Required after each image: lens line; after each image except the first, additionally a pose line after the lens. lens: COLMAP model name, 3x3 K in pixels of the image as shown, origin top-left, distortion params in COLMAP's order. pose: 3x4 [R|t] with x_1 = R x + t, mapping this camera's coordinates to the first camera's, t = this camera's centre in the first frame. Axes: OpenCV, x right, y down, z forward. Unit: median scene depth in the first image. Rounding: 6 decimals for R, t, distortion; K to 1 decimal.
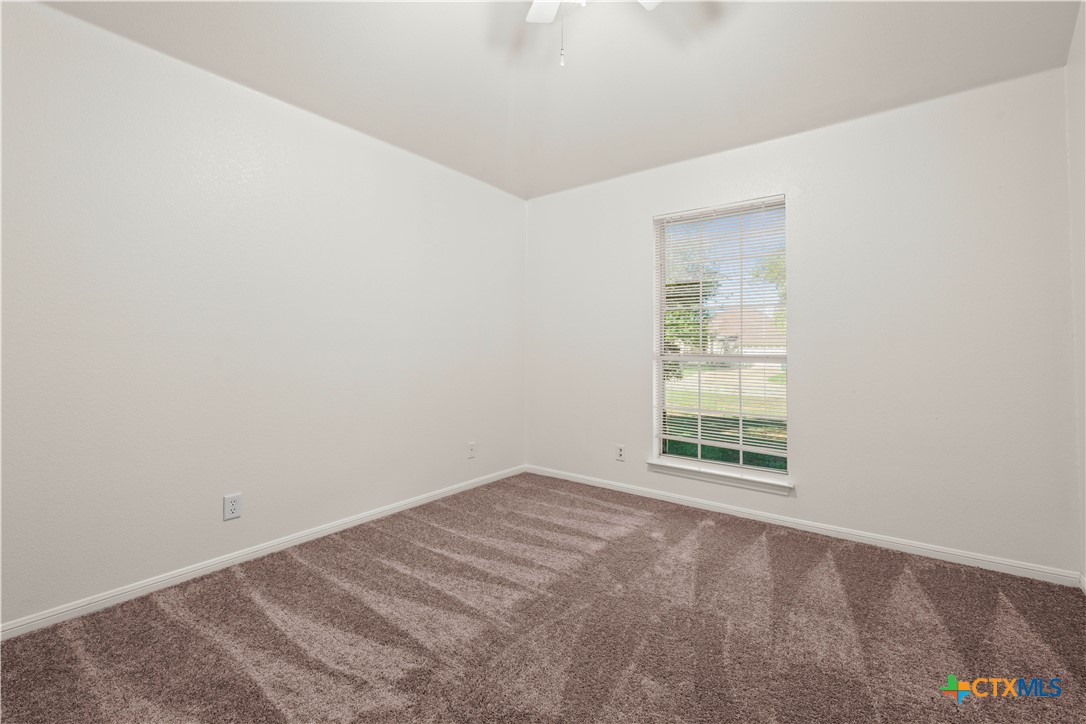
lens RADIAL K [[463.4, 0, 543.3], [0, 463.4, 362.2], [0, 0, 1]] dist [0.000281, 0.000145]
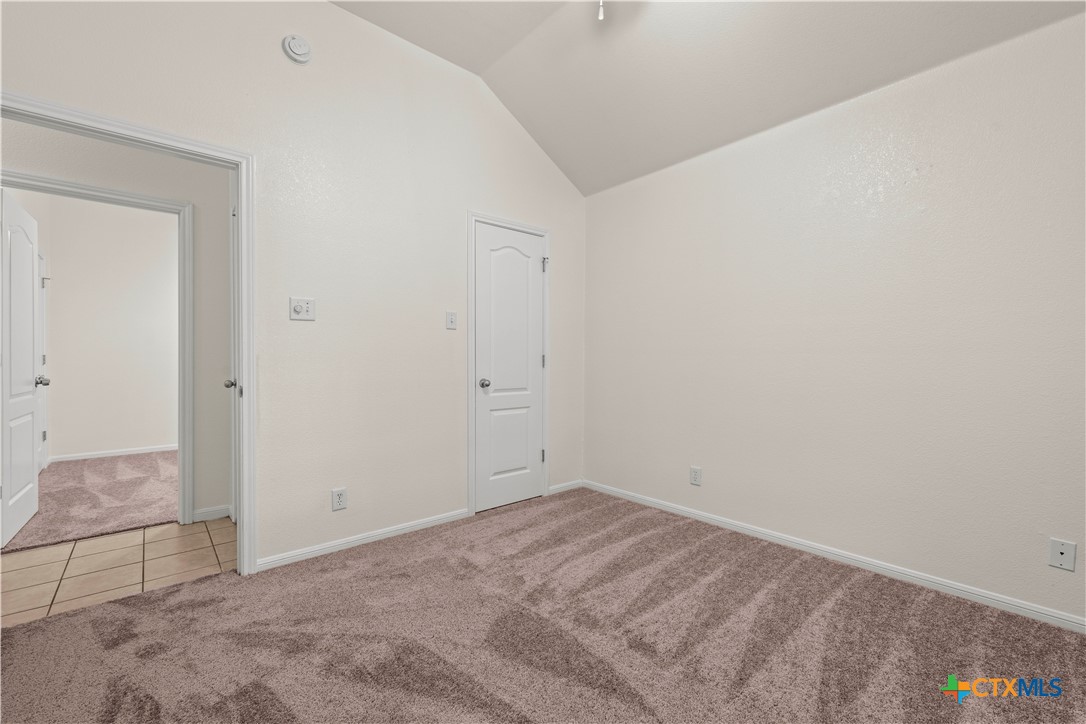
lens RADIAL K [[463.4, 0, 542.9], [0, 463.4, 362.8], [0, 0, 1]] dist [0.000281, 0.000145]
pose [[-0.221298, 0.008112, -0.975172, 0.760280], [-0.019299, 0.999733, 0.012696, -0.021674], [0.975015, 0.021630, -0.221083, 0.896287]]
